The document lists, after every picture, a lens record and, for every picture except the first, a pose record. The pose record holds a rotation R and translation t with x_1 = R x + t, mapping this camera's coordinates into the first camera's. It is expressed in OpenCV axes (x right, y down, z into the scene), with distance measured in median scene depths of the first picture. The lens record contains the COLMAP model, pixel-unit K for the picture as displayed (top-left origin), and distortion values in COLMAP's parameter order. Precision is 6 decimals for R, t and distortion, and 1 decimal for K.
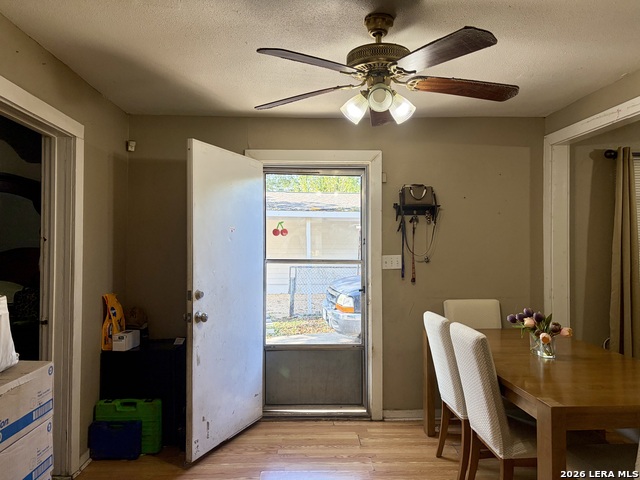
lens RADIAL K [[482.4, 0, 323.5], [0, 482.4, 240.9], [0, 0, 1]] dist [0.030815, -0.013250]
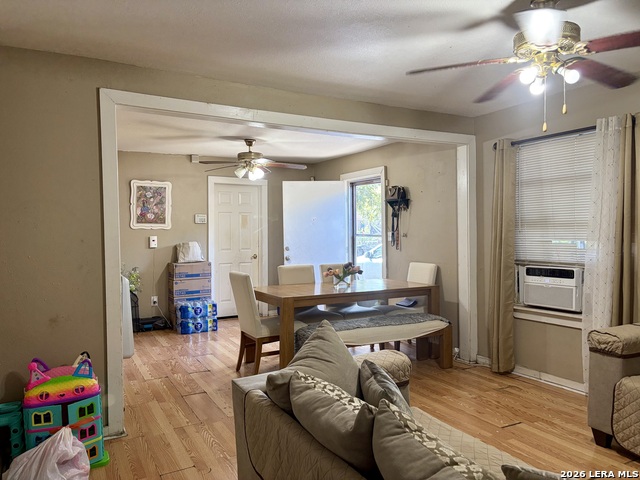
lens RADIAL K [[482.4, 0, 320.7], [0, 482.4, 239.1], [0, 0, 1]] dist [0.030815, -0.013250]
pose [[0.442774, 0.018329, -0.896446, 1.753970], [0.020403, 0.999326, 0.030510, 0.000030], [0.896401, -0.031800, 0.442101, 0.129504]]
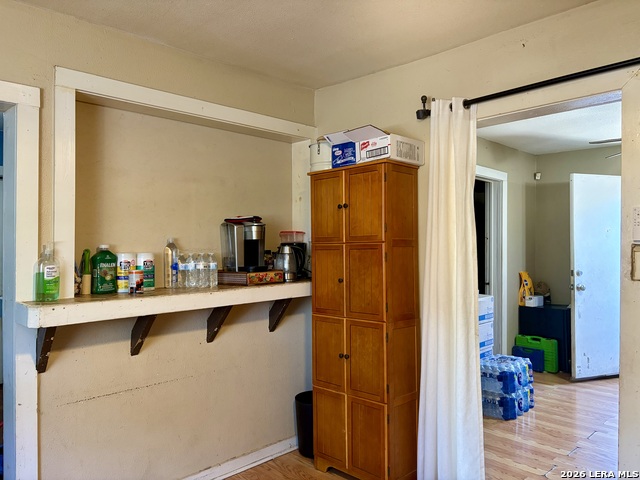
lens RADIAL K [[482.4, 0, 321.9], [0, 482.4, 241.3], [0, 0, 1]] dist [0.030815, -0.013250]
pose [[0.670508, -0.005966, -0.741879, 0.326355], [0.010503, 0.999944, 0.001452, -0.000777], [0.741828, -0.008765, 0.670533, -0.616146]]
